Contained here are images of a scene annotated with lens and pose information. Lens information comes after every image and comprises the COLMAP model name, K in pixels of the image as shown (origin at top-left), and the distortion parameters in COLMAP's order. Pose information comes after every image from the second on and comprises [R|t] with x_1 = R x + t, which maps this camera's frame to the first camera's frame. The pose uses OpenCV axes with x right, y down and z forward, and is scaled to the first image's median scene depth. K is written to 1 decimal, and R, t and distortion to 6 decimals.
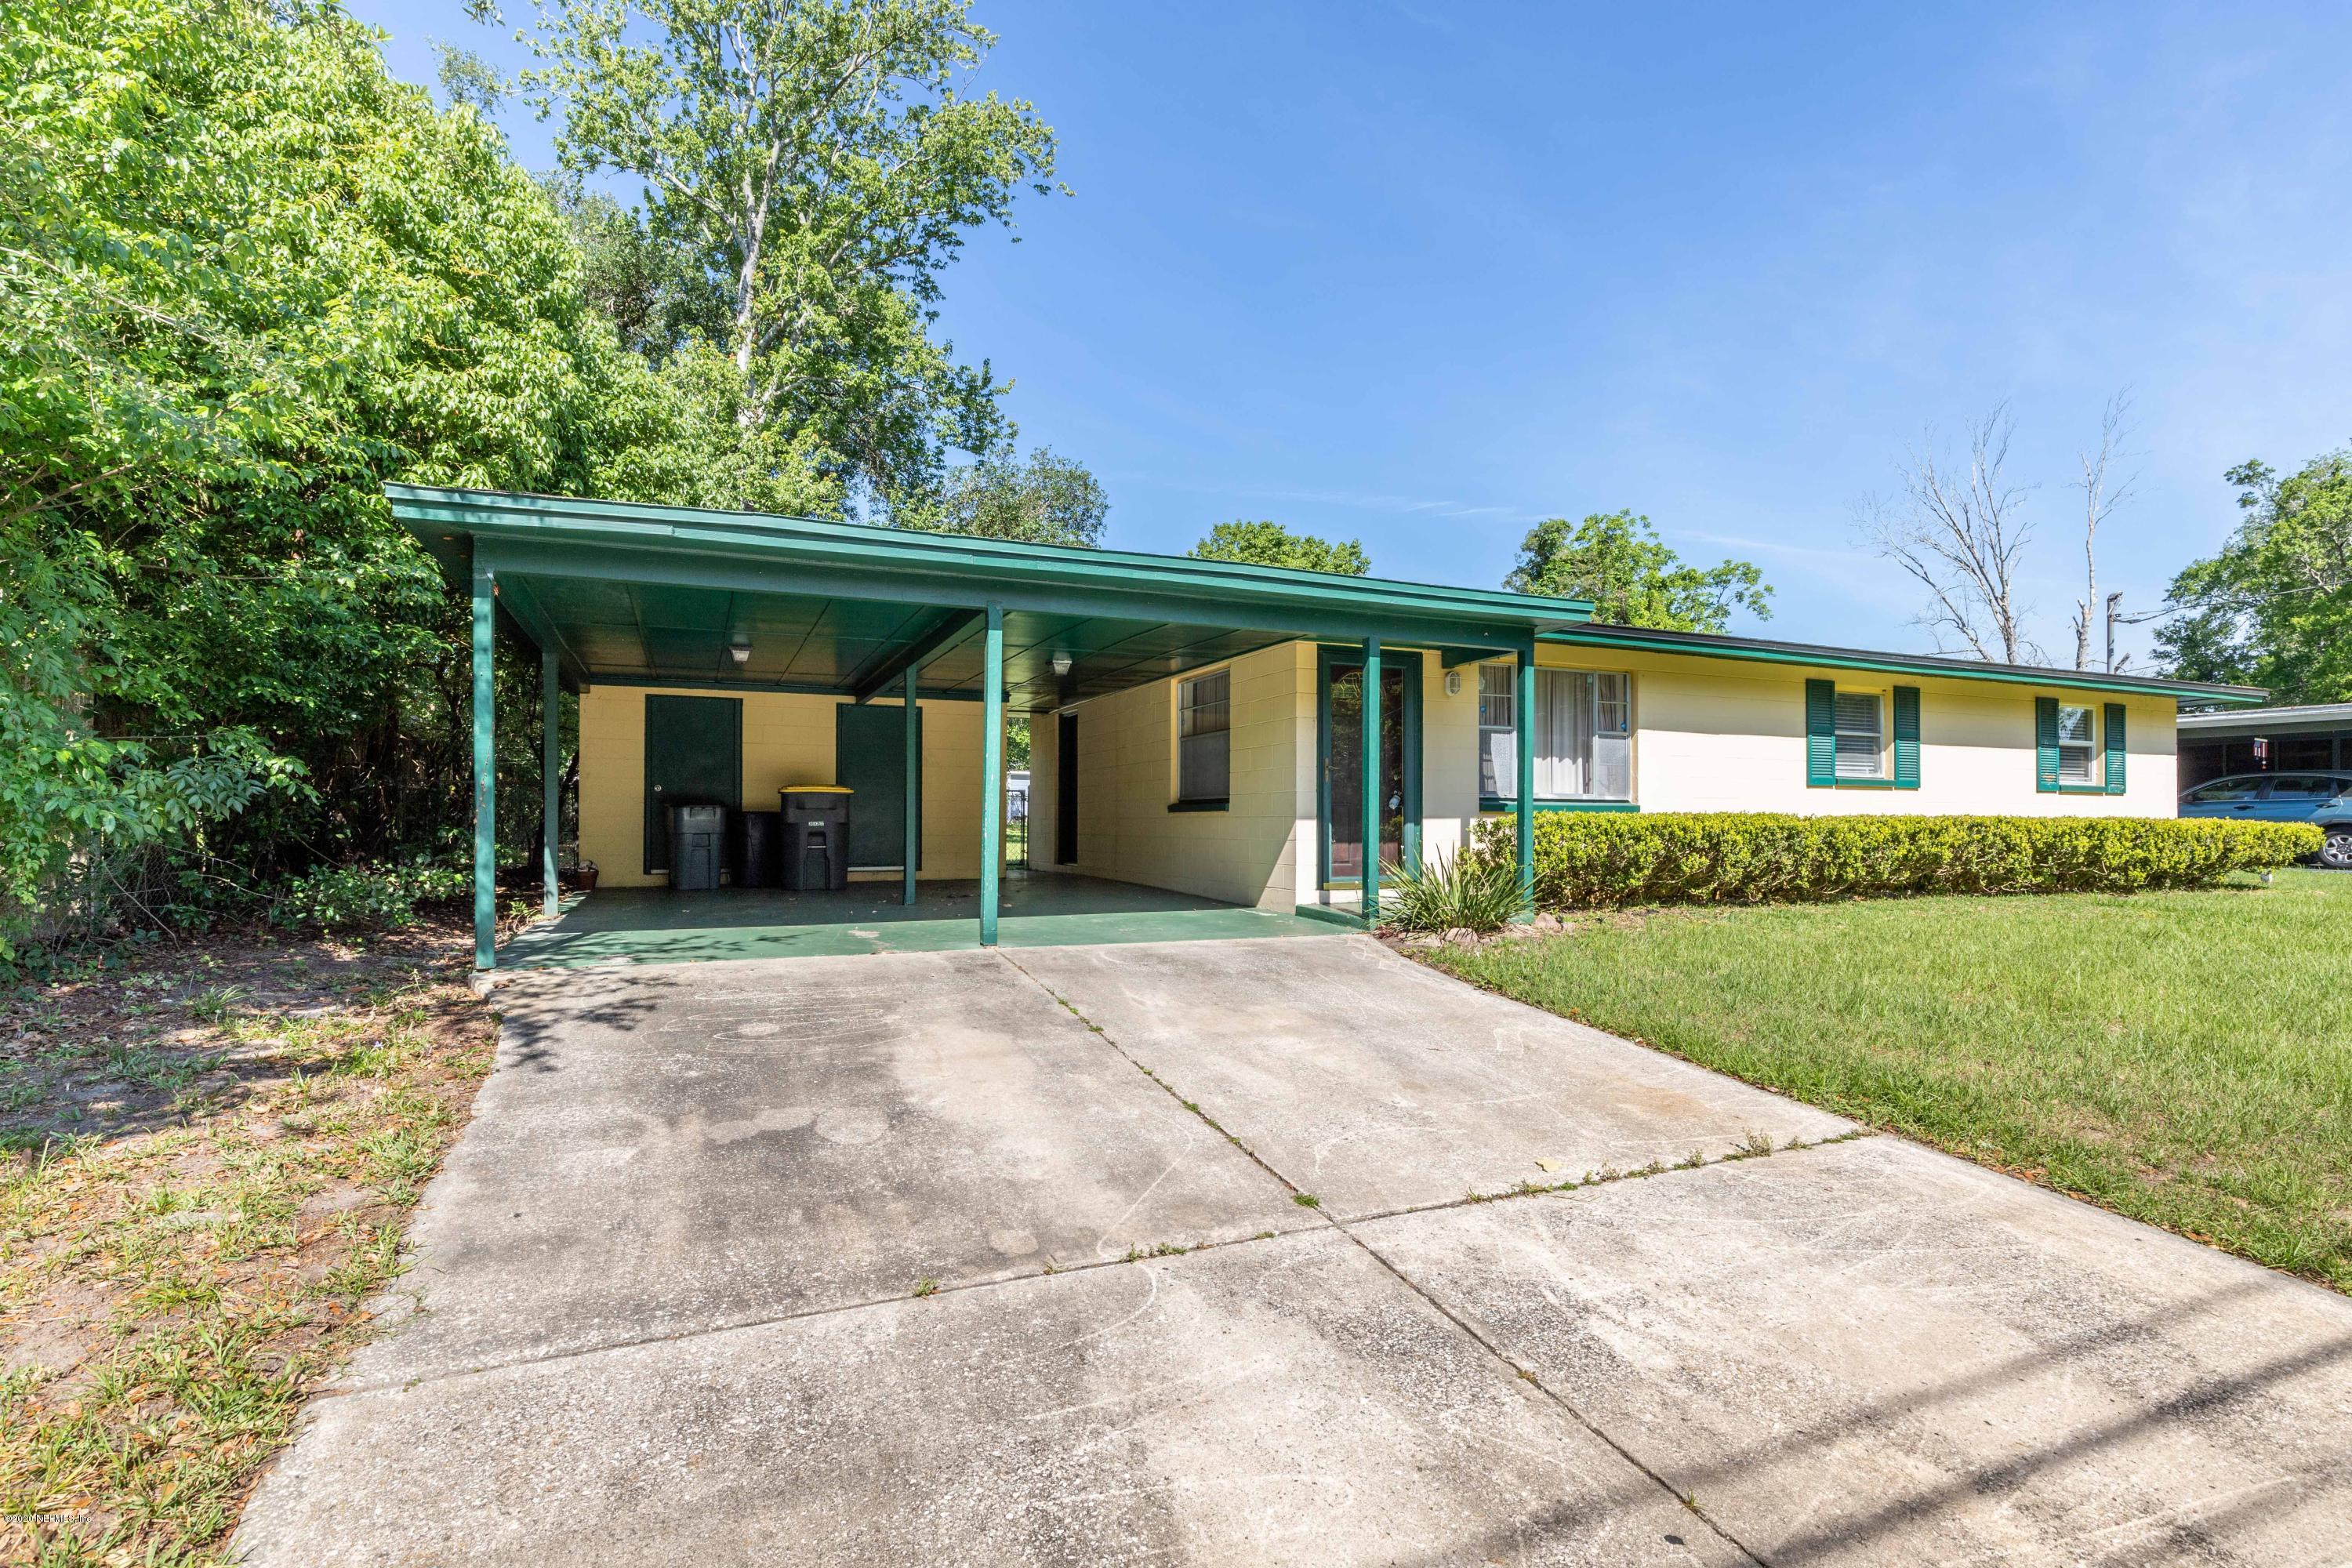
lens RADIAL K [[1082.2, 0, 1203.2], [0, 1082.2, 776.7], [0, 0, 1]] dist [0.003213, 0.000131]
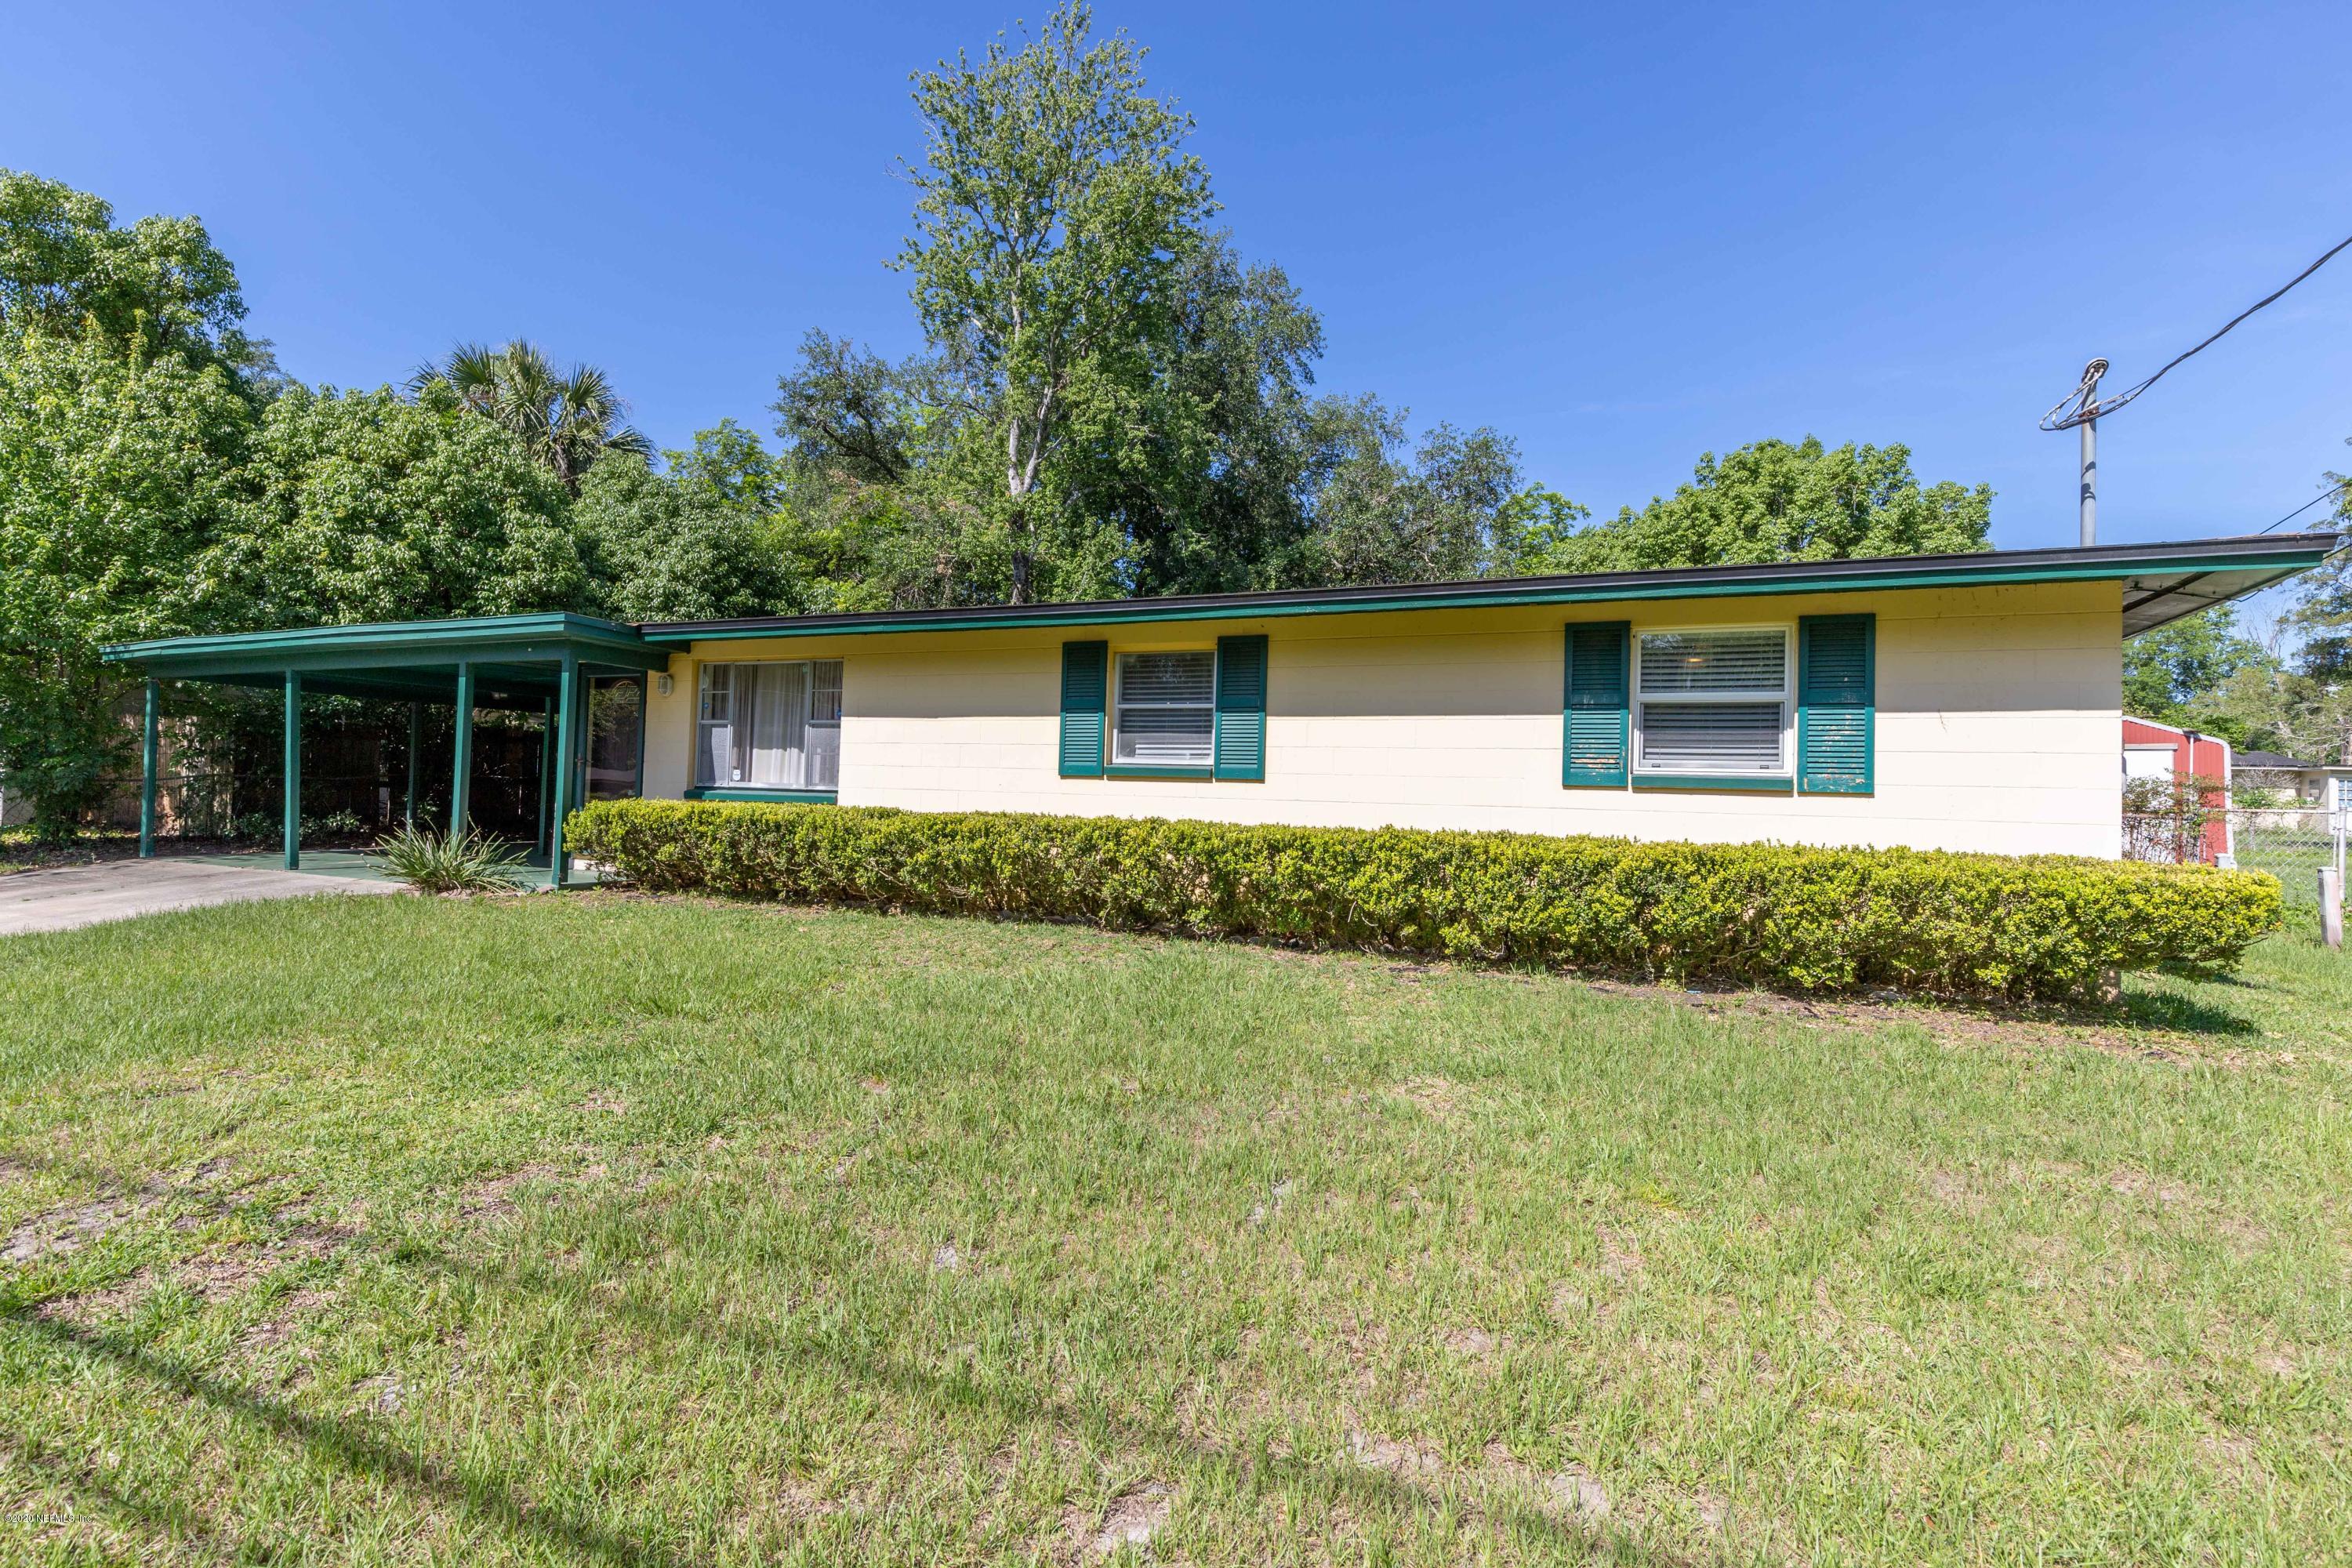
lens RADIAL K [[1089.2, 0, 1238.3], [0, 1089.2, 748.6], [0, 0, 1]] dist [0.002358, -0.000139]
pose [[0.689685, -0.016613, -0.723919, 1.192872], [0.008024, 0.999851, -0.015301, 0.001495], [0.724065, 0.004745, 0.689716, 0.519553]]
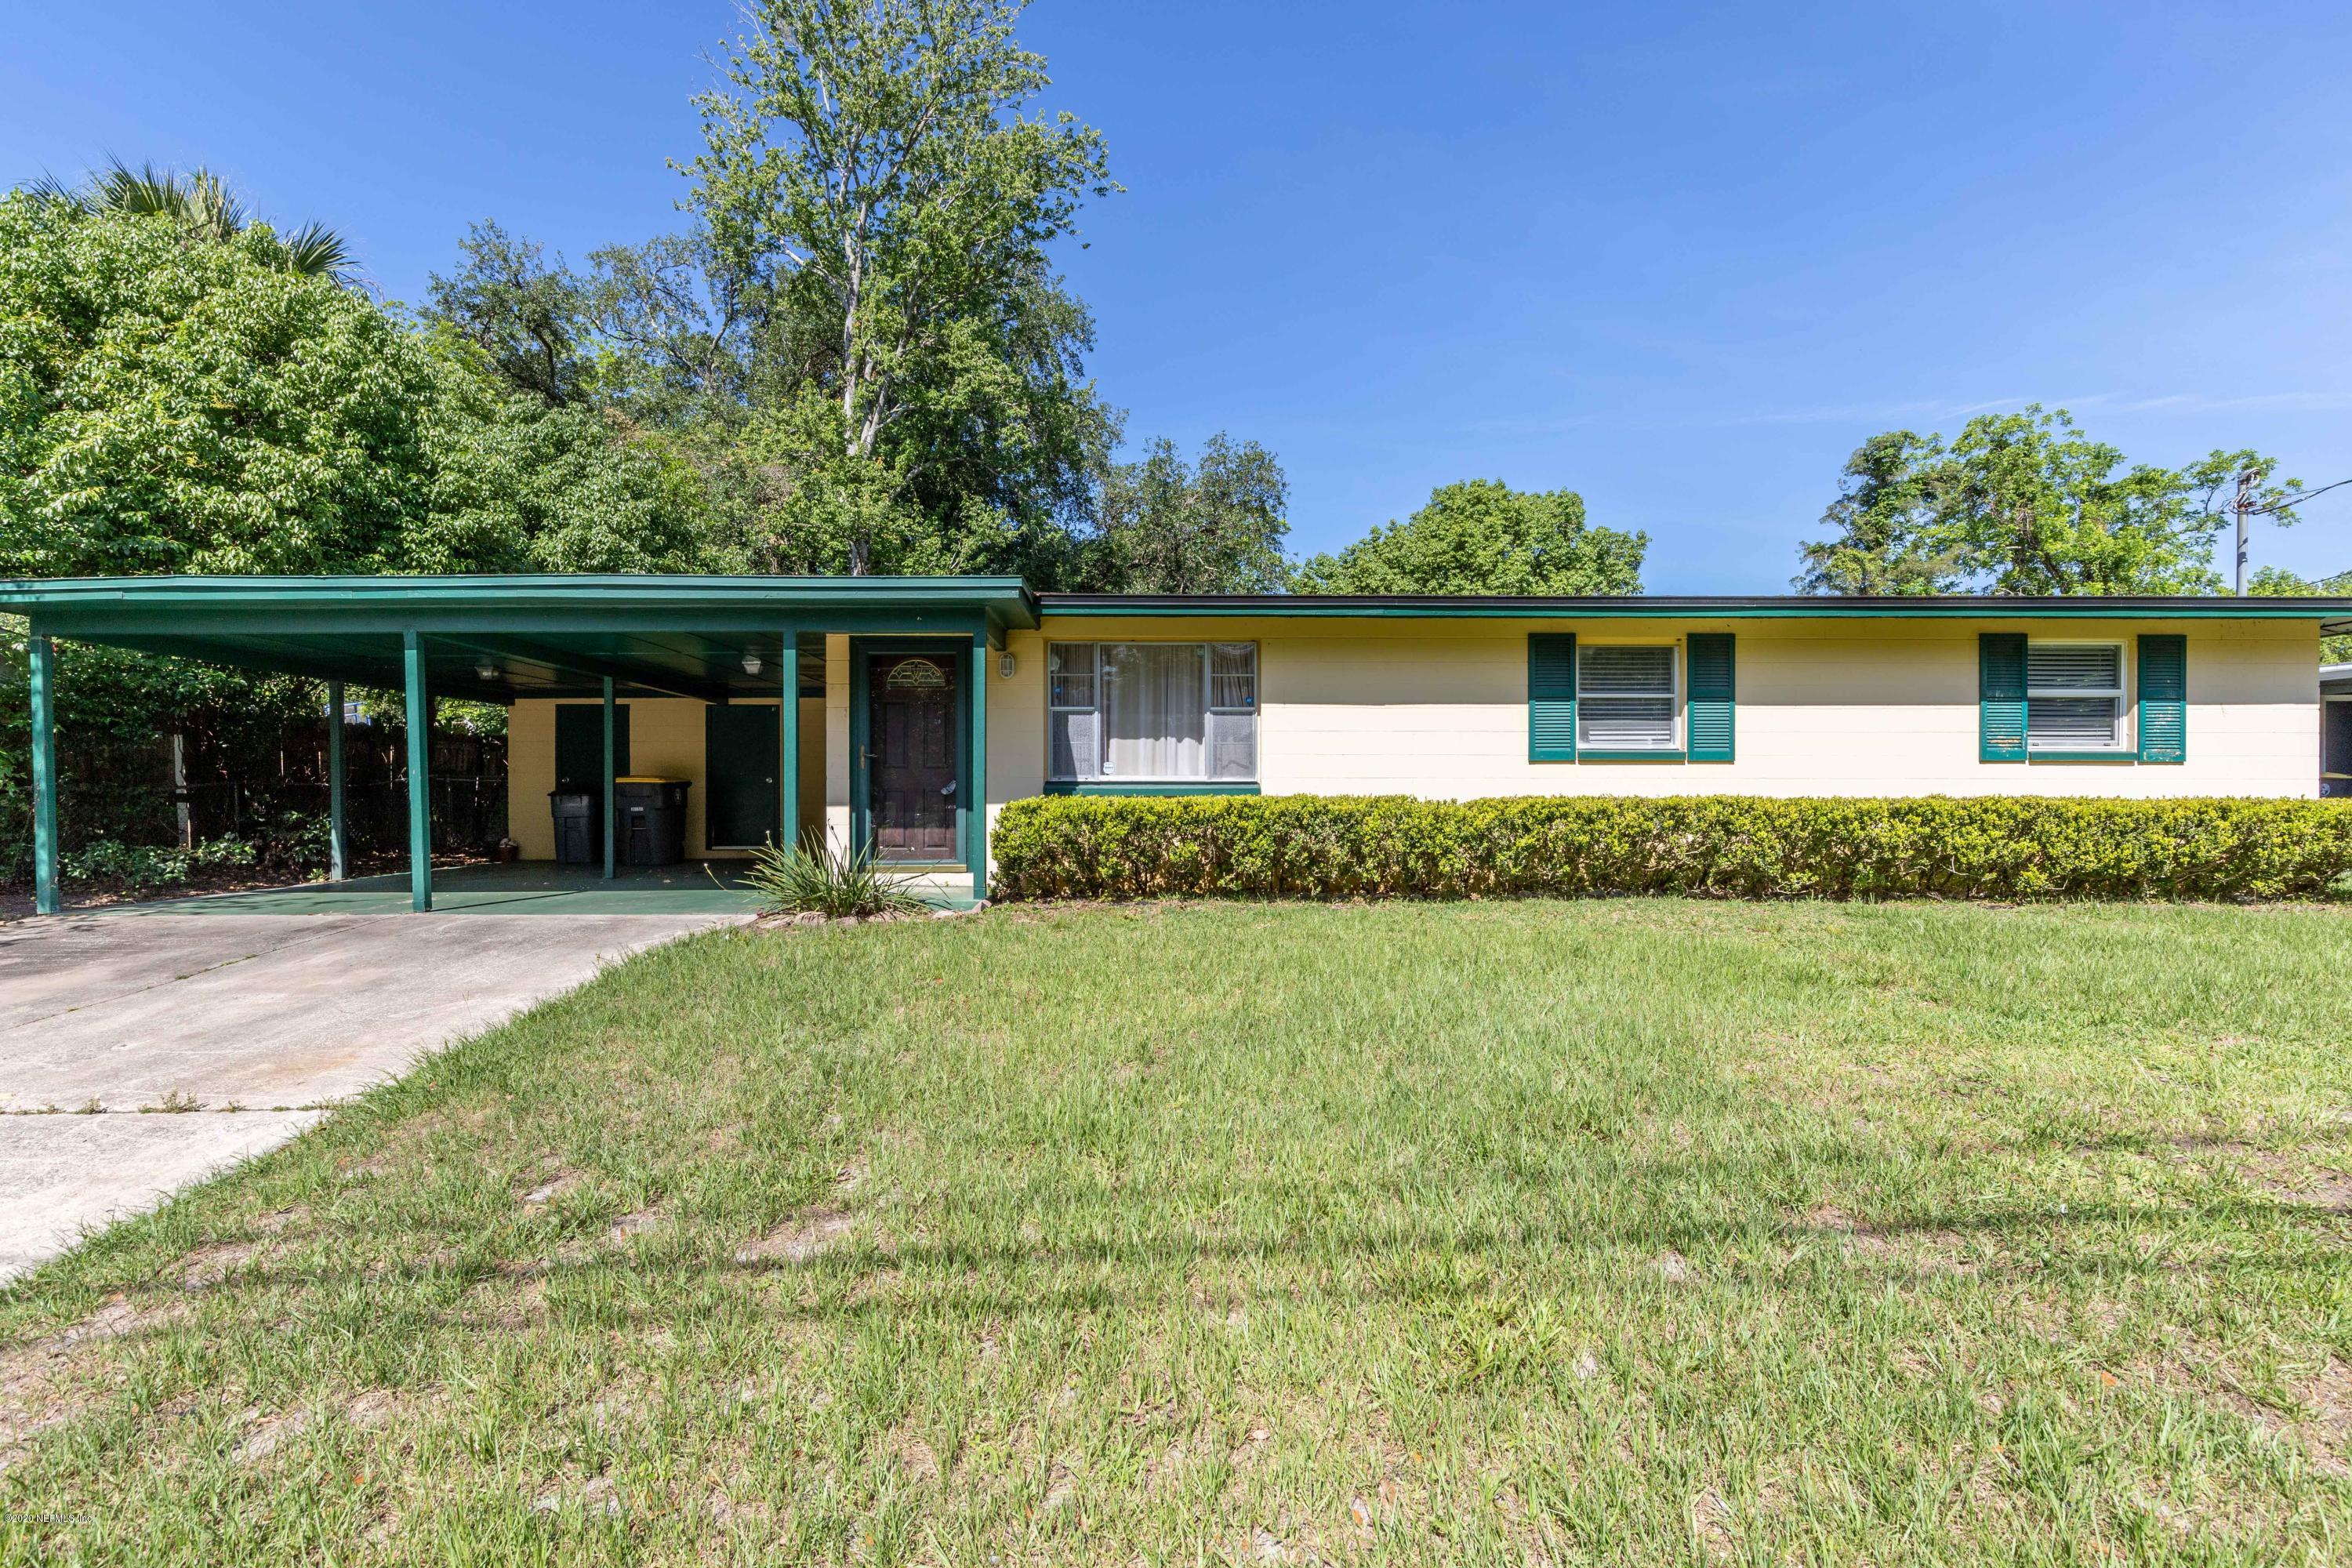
lens RADIAL K [[1082.2, 0, 1203.2], [0, 1082.2, 776.7], [0, 0, 1]] dist [0.003213, 0.000131]
pose [[0.927270, -0.013093, -0.374163, 0.616598], [0.021051, 0.999631, 0.017190, 0.000607], [0.373800, -0.023816, 0.927204, 0.120707]]
